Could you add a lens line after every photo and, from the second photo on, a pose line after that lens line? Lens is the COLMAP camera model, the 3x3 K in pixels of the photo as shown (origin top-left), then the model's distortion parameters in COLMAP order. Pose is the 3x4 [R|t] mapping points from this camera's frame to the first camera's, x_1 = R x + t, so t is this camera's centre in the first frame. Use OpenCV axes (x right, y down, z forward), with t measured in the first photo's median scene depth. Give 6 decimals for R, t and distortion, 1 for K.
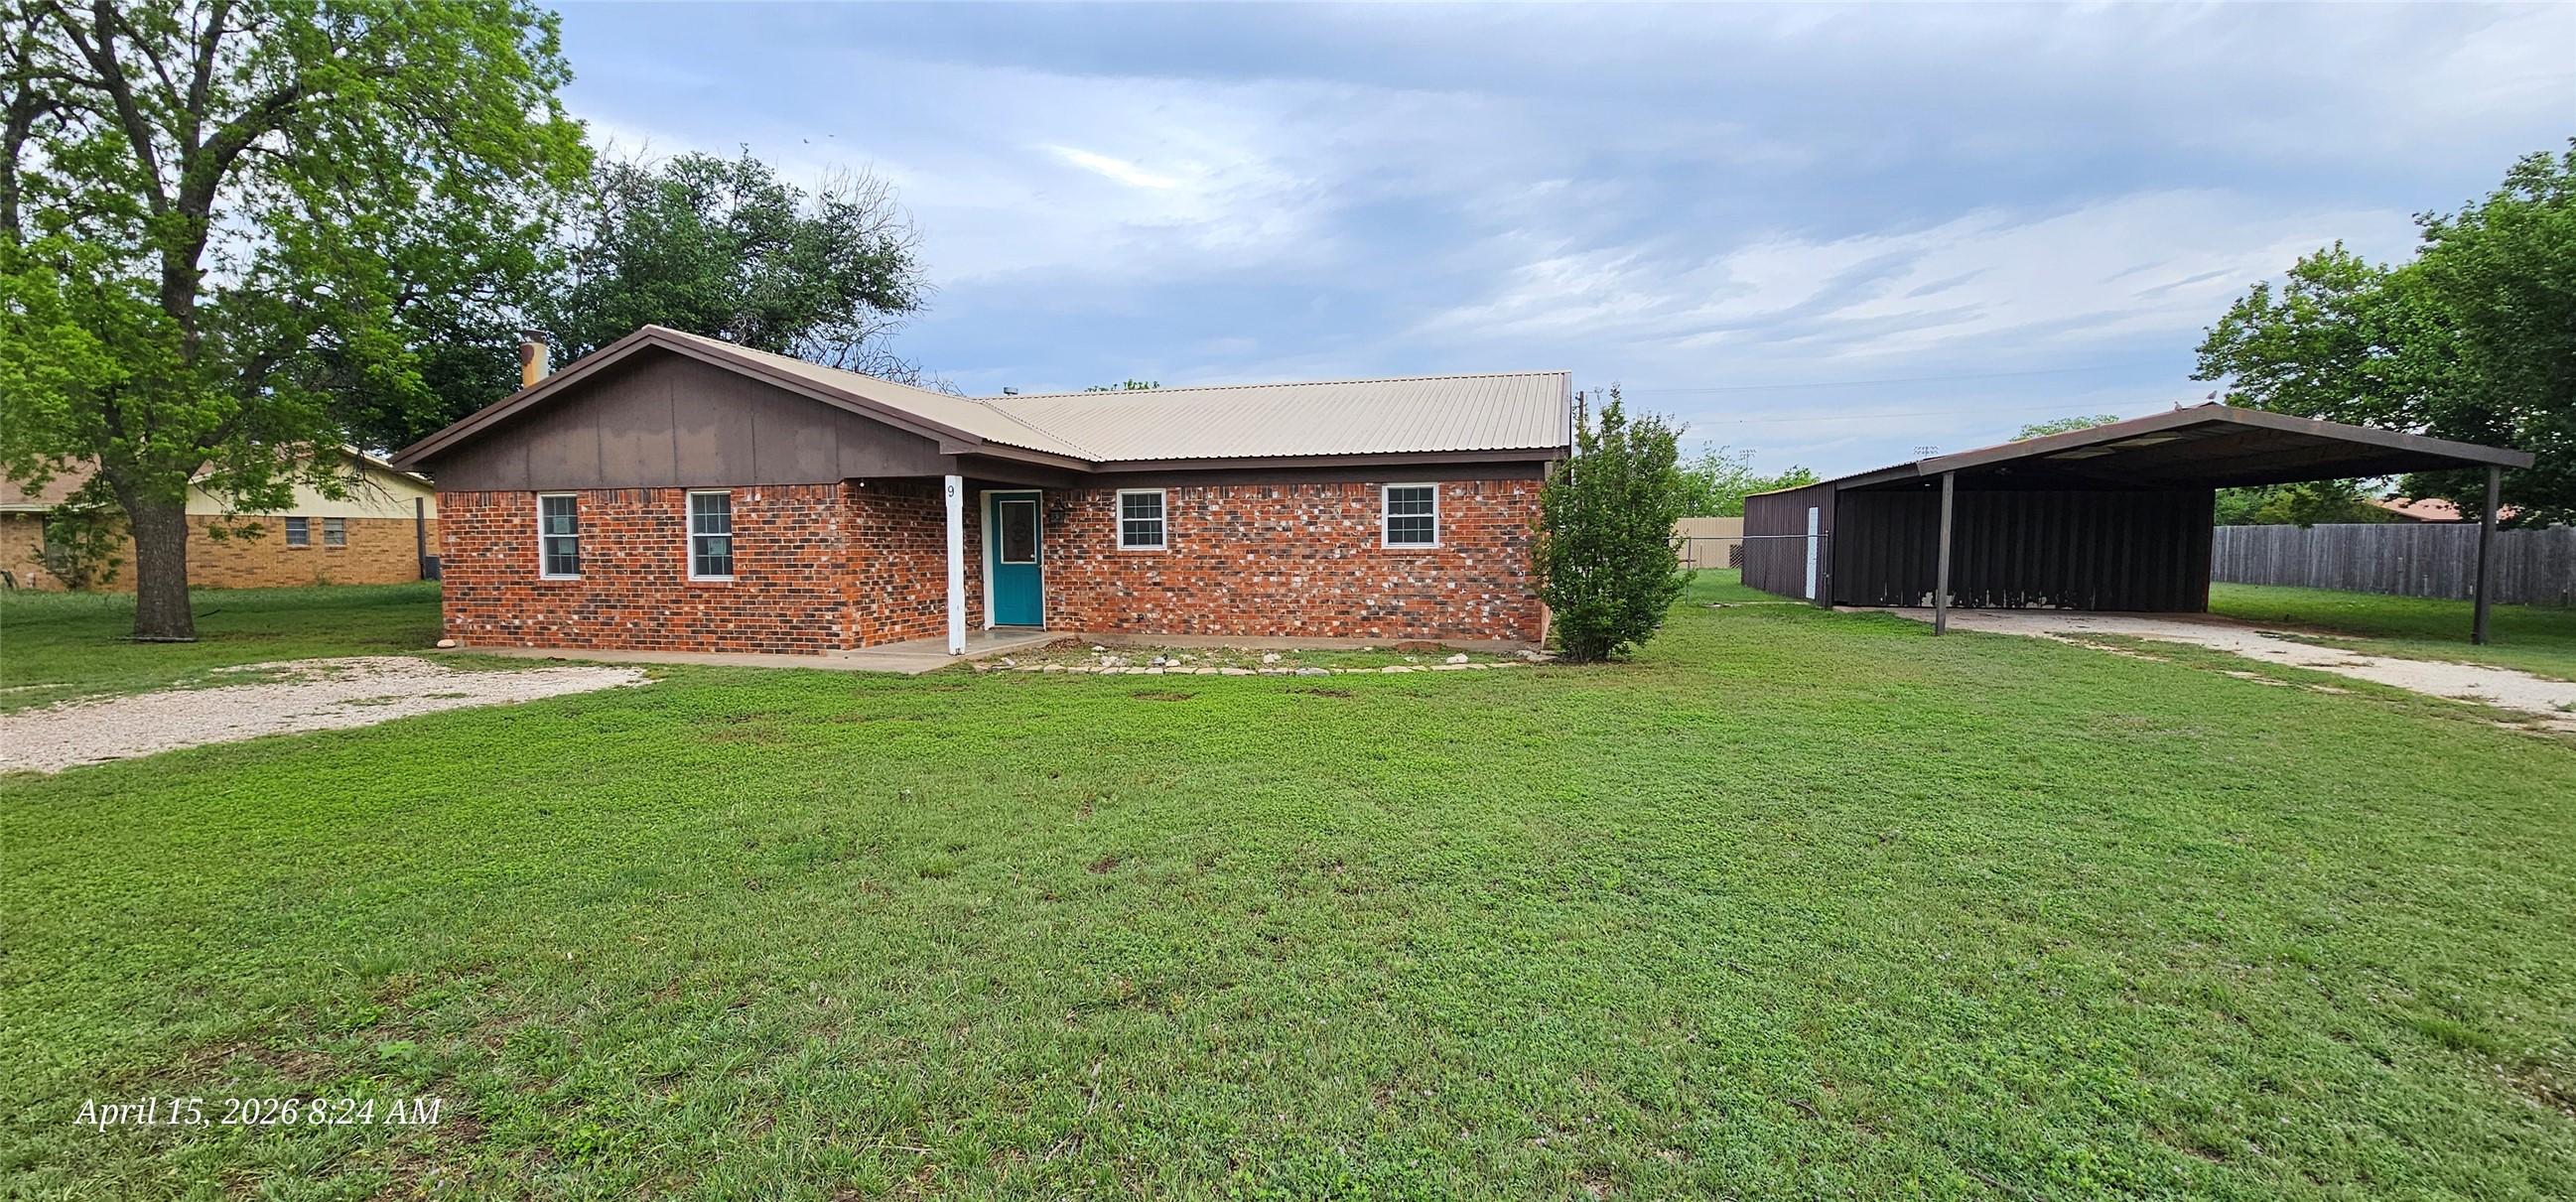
lens RADIAL K [[1051.4, 0, 1284.8], [0, 1051.4, 603.7], [0, 0, 1]] dist [0.012758, -0.009428]
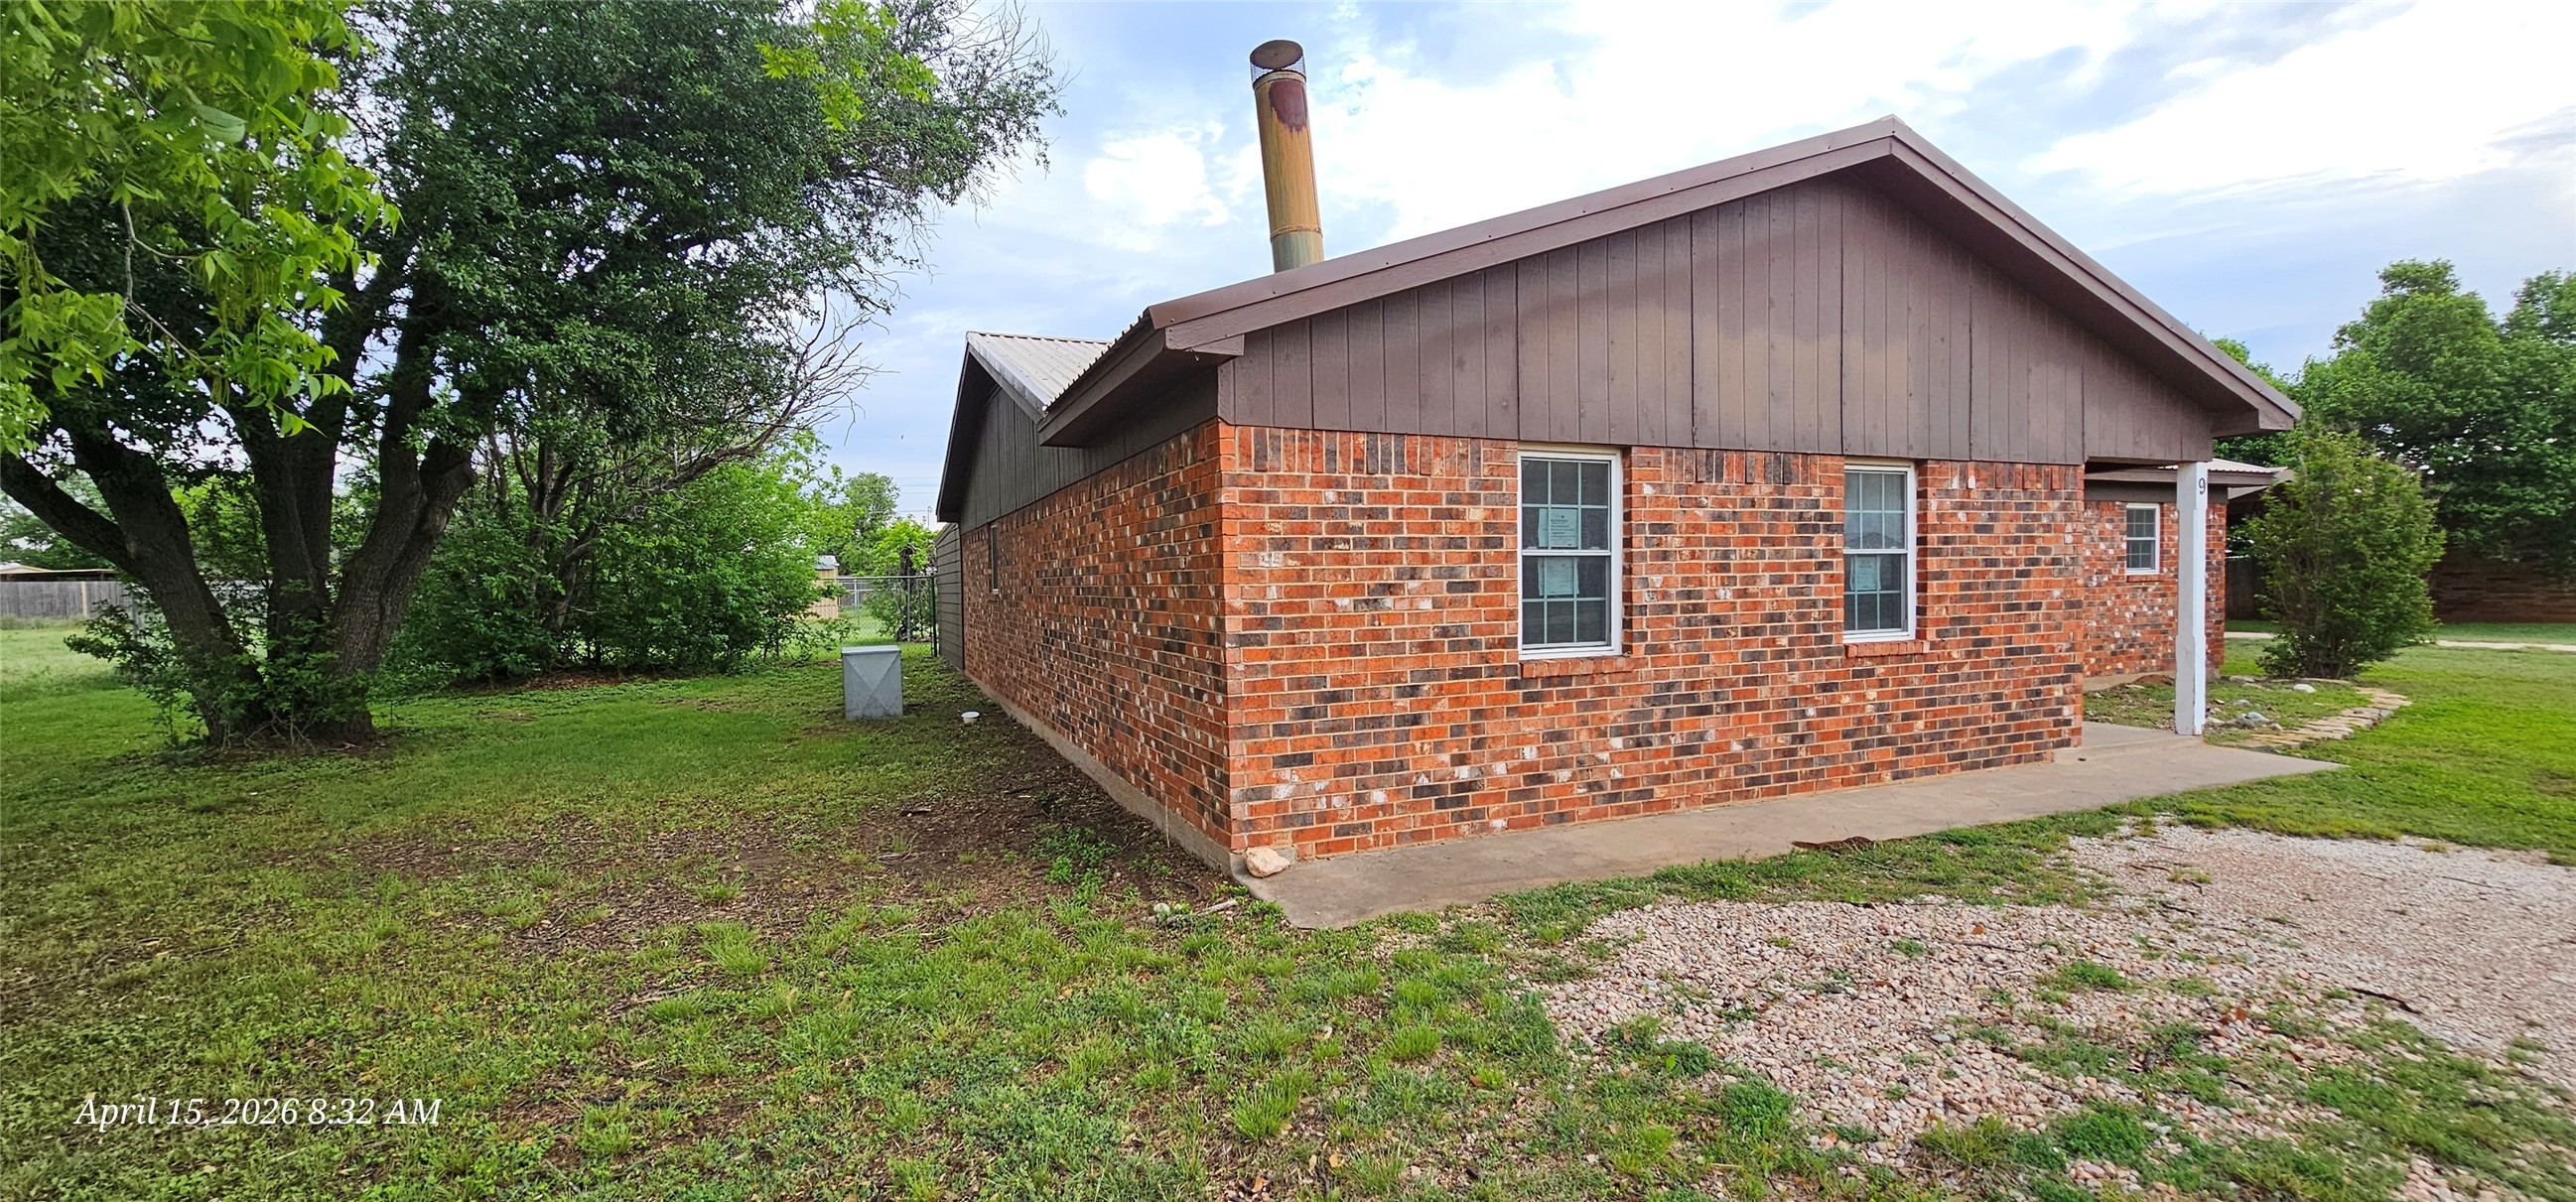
lens RADIAL K [[1052.5, 0, 1294.6], [0, 1052.5, 605.9], [0, 0, 1]] dist [-0.003102, 0.000524]
pose [[0.780484, -0.022869, 0.624757, -1.017672], [0.048578, 0.998528, -0.024136, -0.037901], [-0.623285, 0.049187, 0.780446, 0.731880]]
